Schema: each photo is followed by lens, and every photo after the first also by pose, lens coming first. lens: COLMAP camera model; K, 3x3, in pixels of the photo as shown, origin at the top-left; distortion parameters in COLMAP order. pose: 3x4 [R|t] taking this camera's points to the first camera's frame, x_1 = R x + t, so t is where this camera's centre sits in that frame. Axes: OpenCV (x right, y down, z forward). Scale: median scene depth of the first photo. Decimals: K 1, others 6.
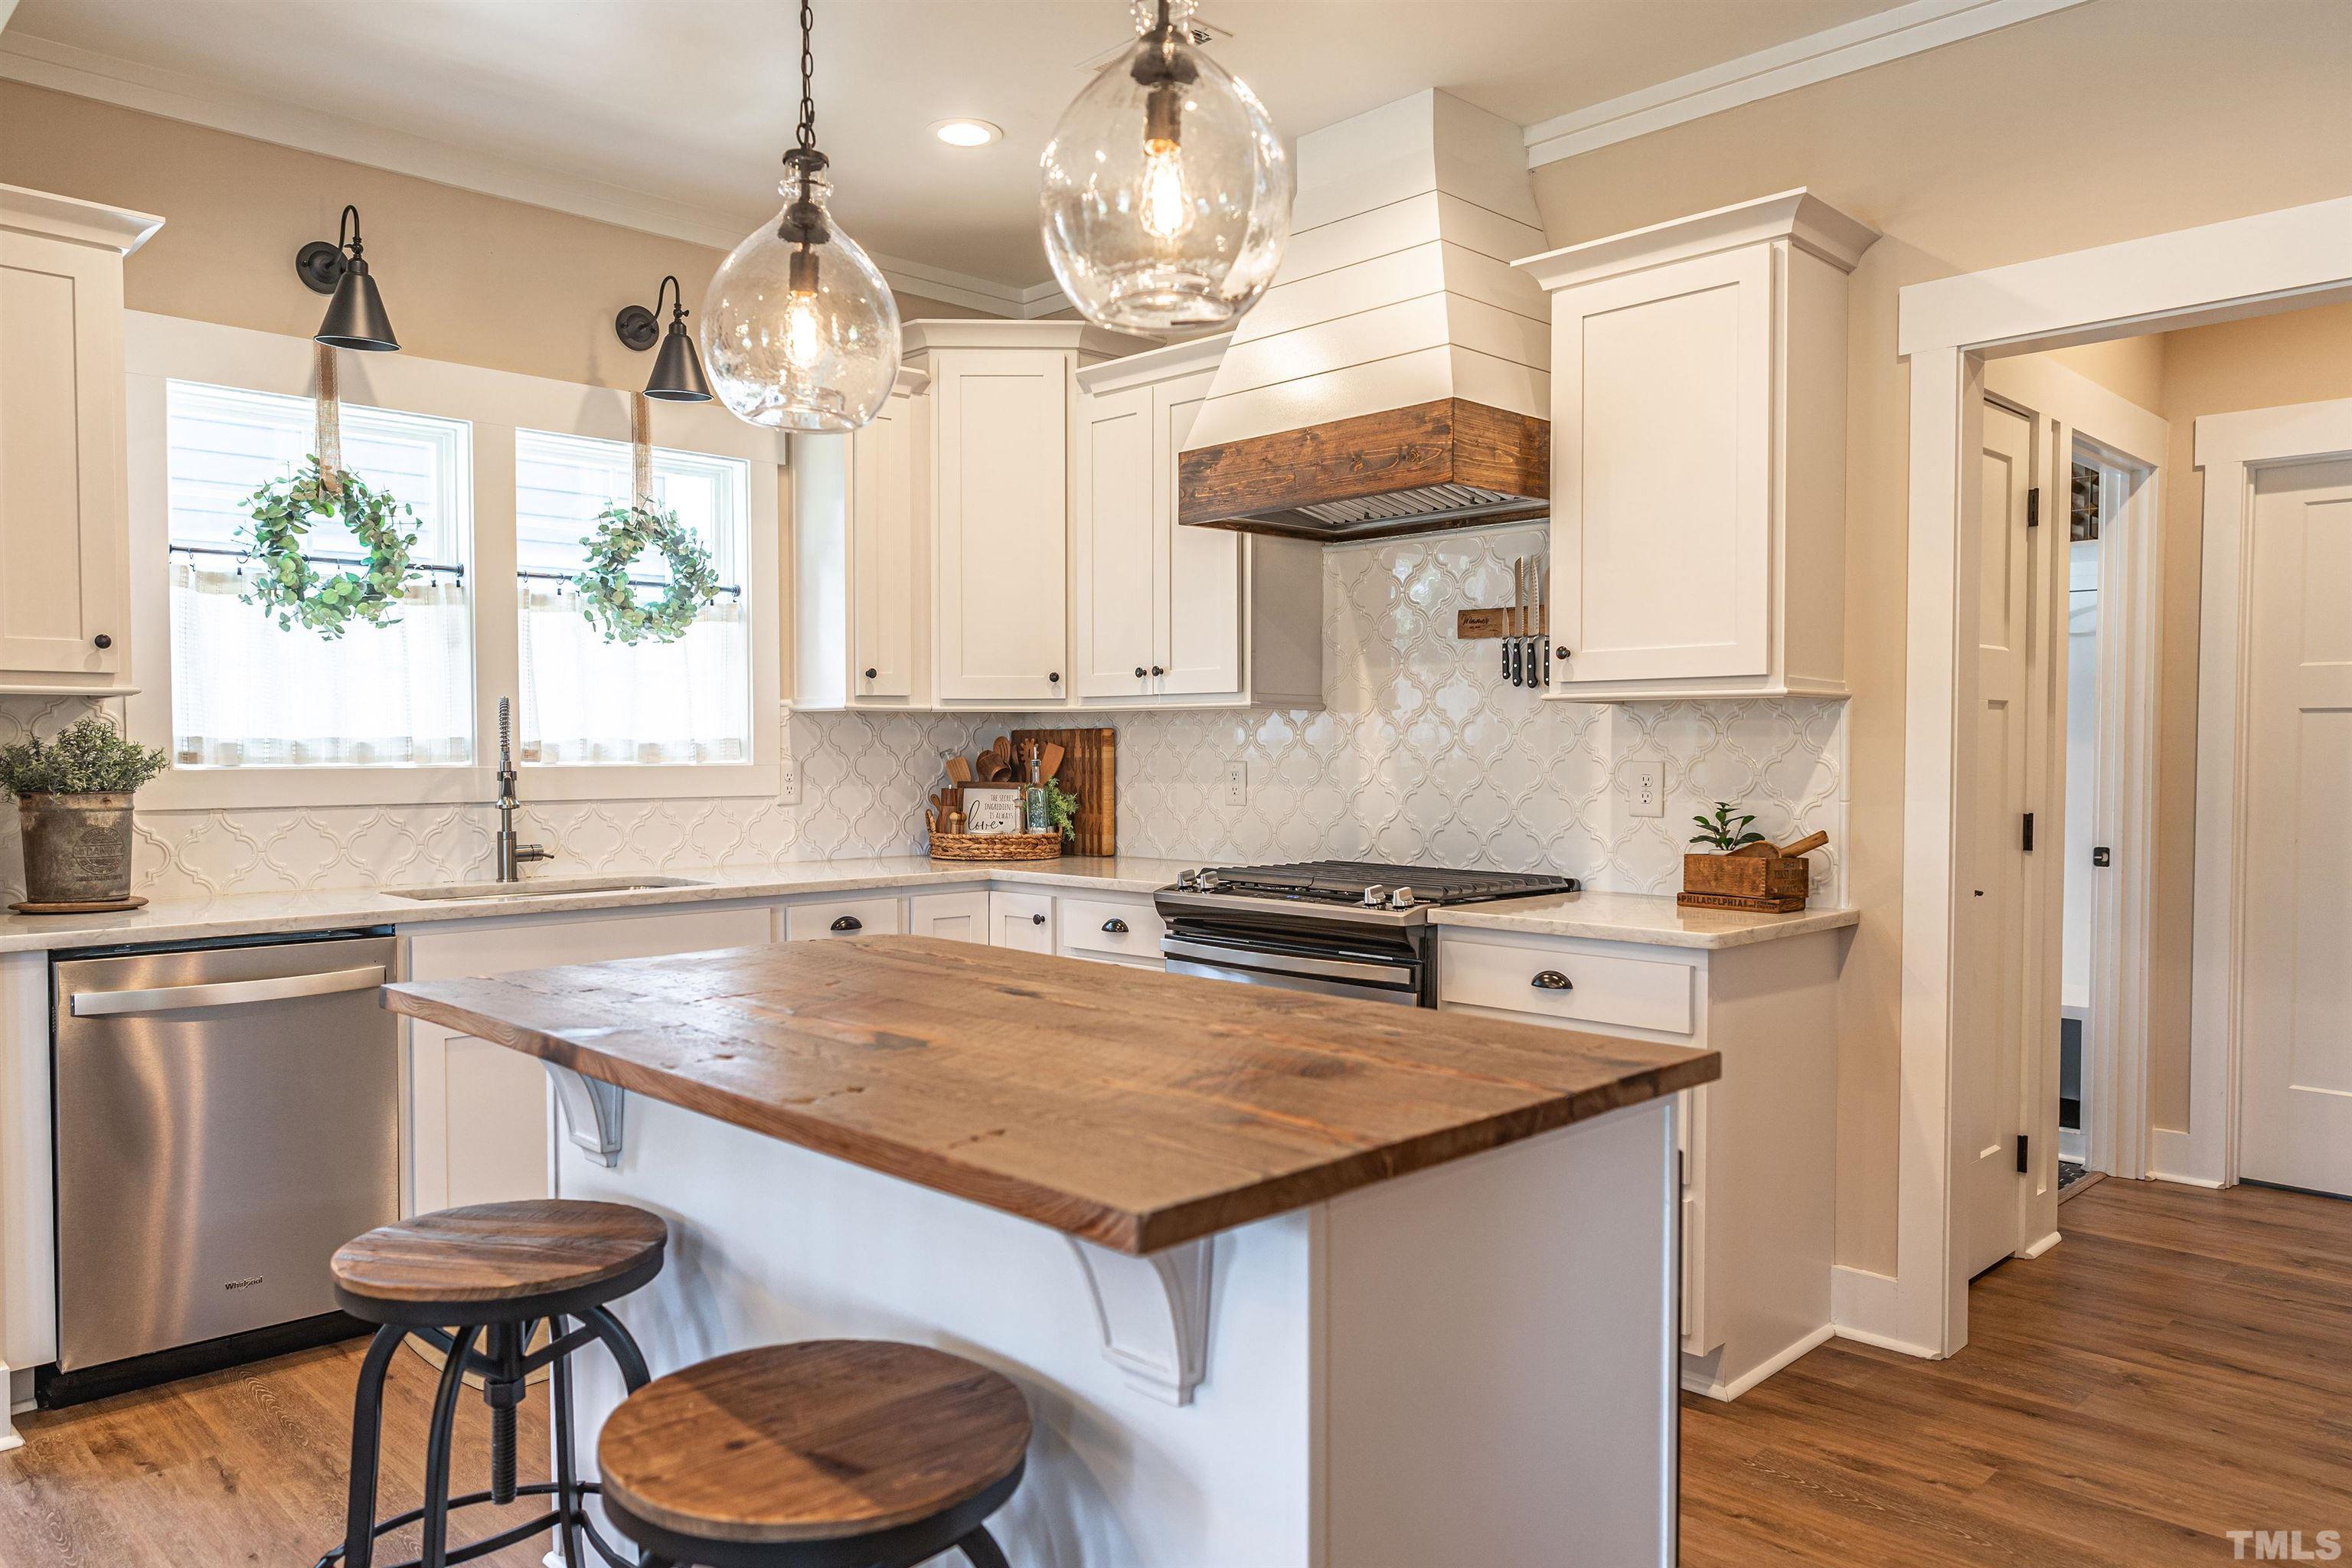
lens RADIAL K [[1567.2, 0, 1181.6], [0, 1567.2, 780.7], [0, 0, 1]] dist [0.001250, 0.003996]
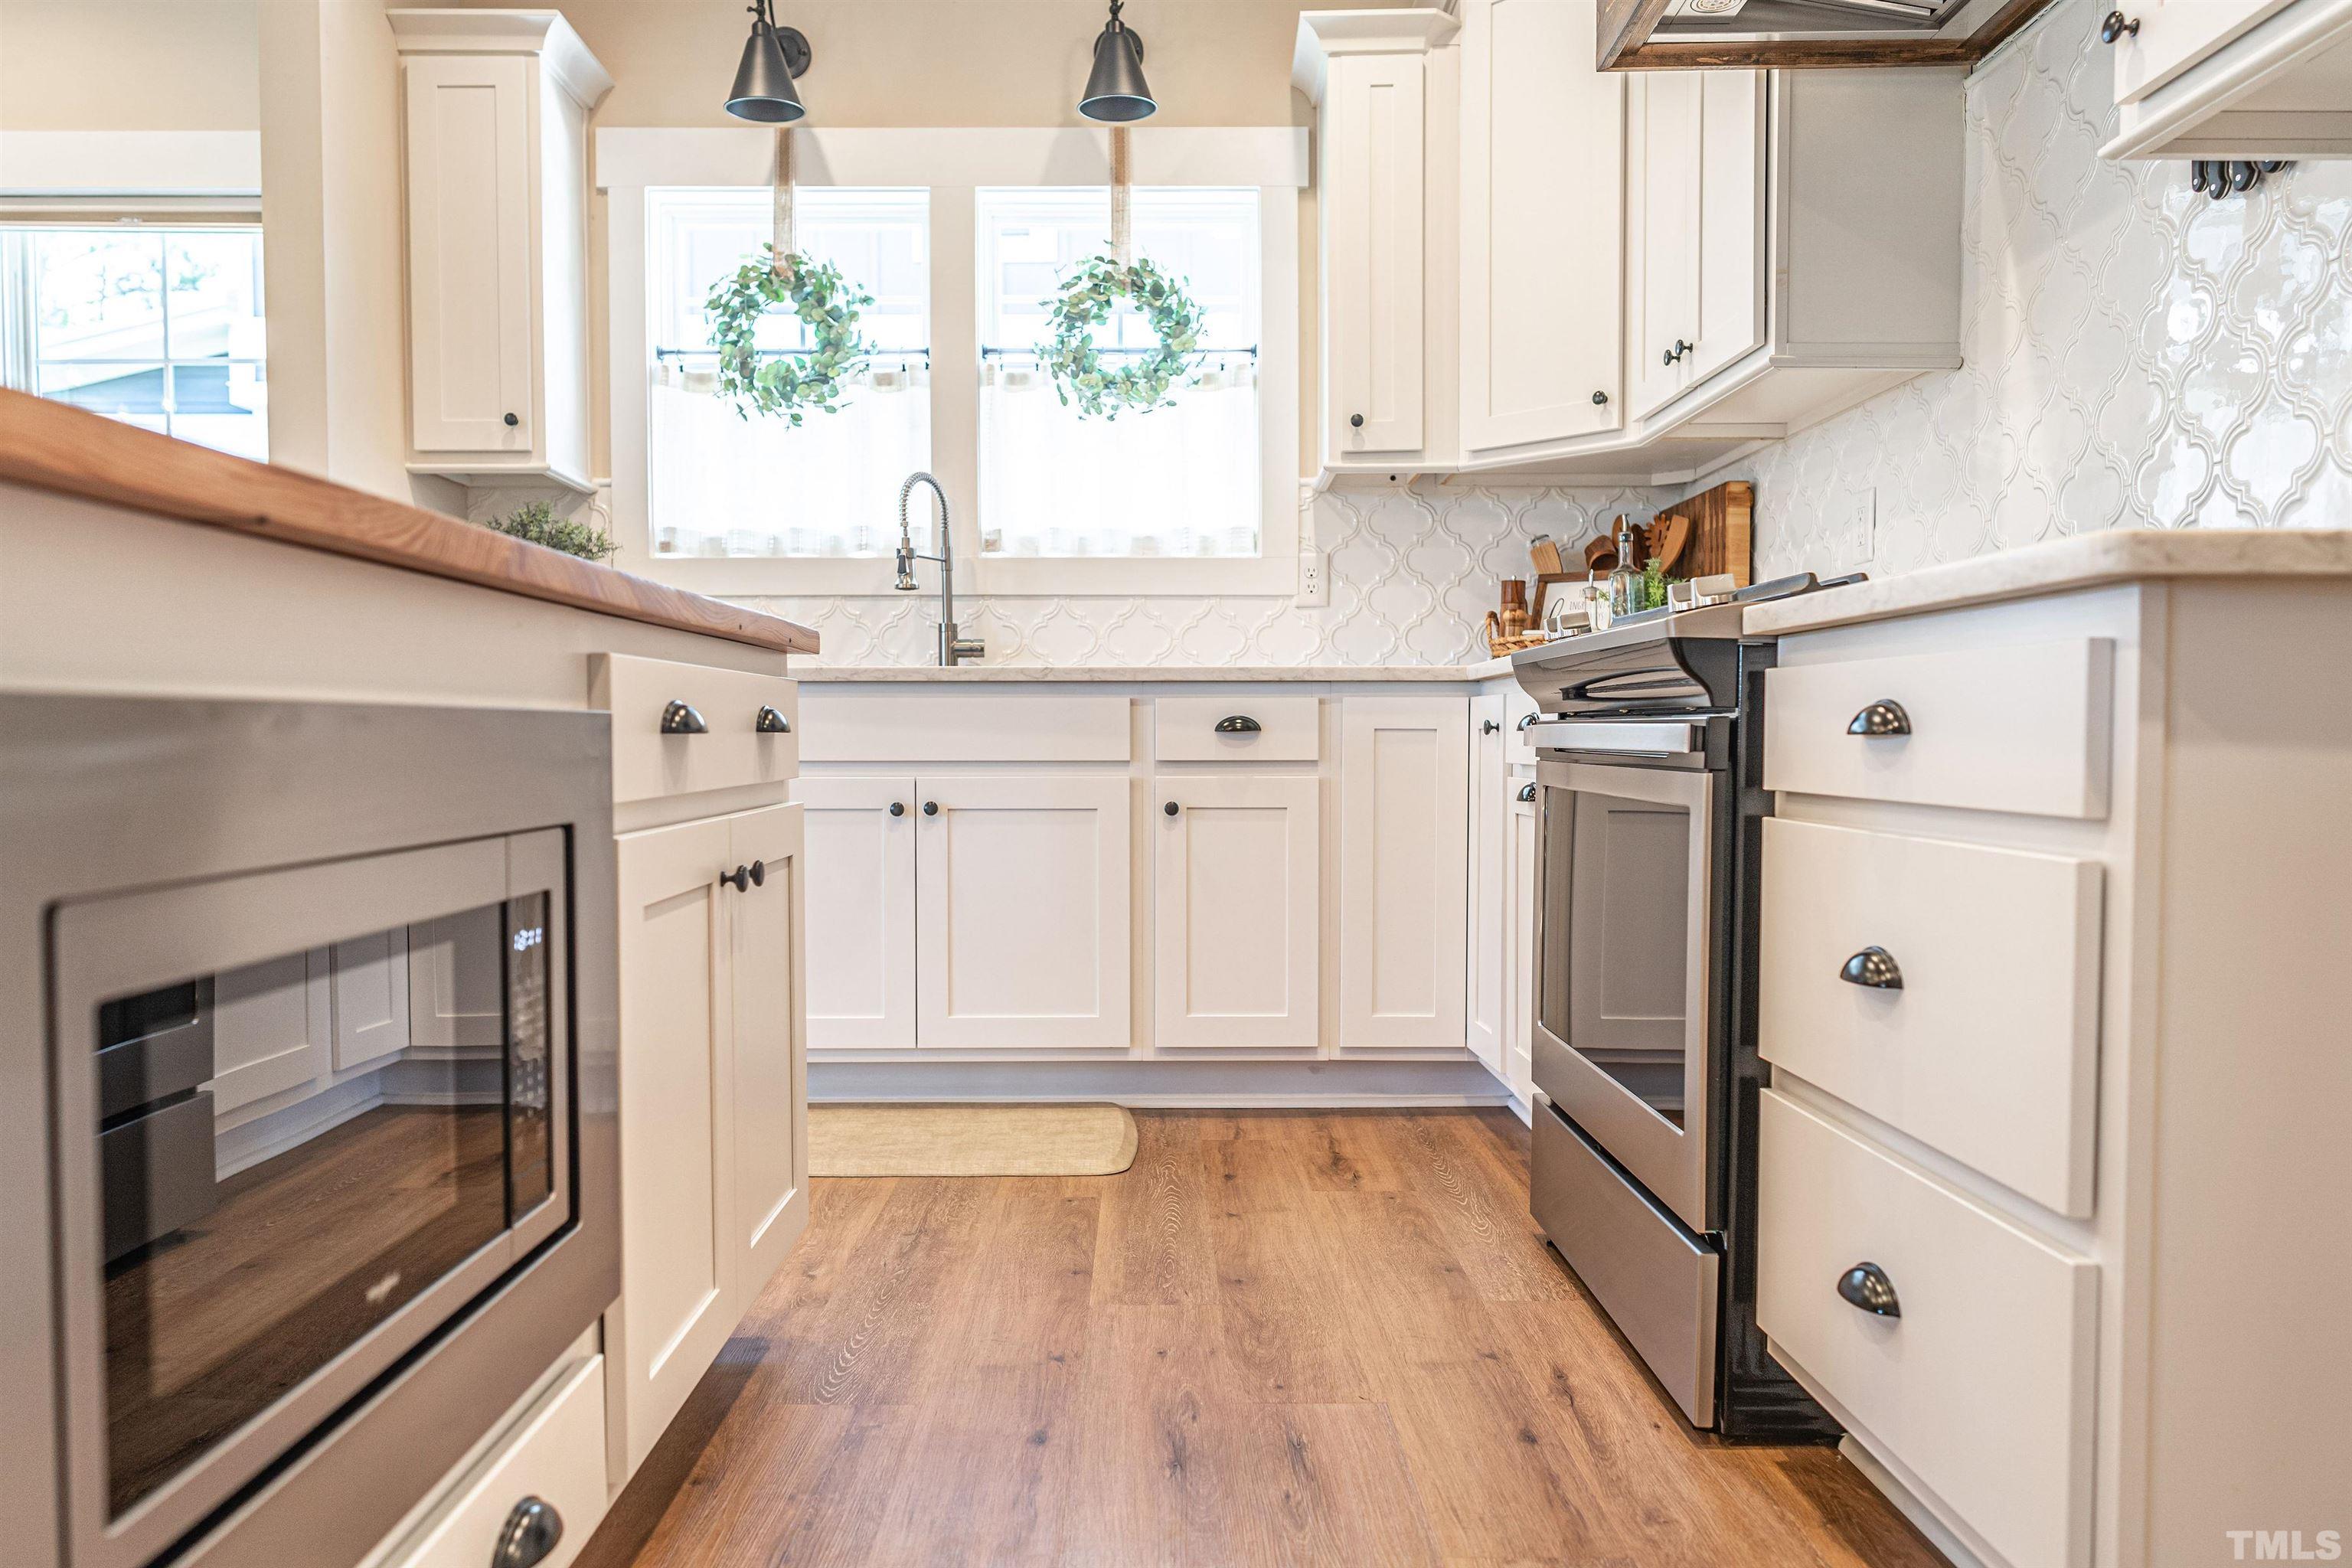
lens RADIAL K [[1567.2, 0, 1178.3], [0, 1567.2, 781.9], [0, 0, 1]] dist [0.001250, 0.003996]
pose [[0.722193, 0.019389, -0.691419, 0.301170], [-0.009028, 0.999786, 0.018607, 0.104443], [0.691632, -0.007196, 0.722214, 0.414229]]
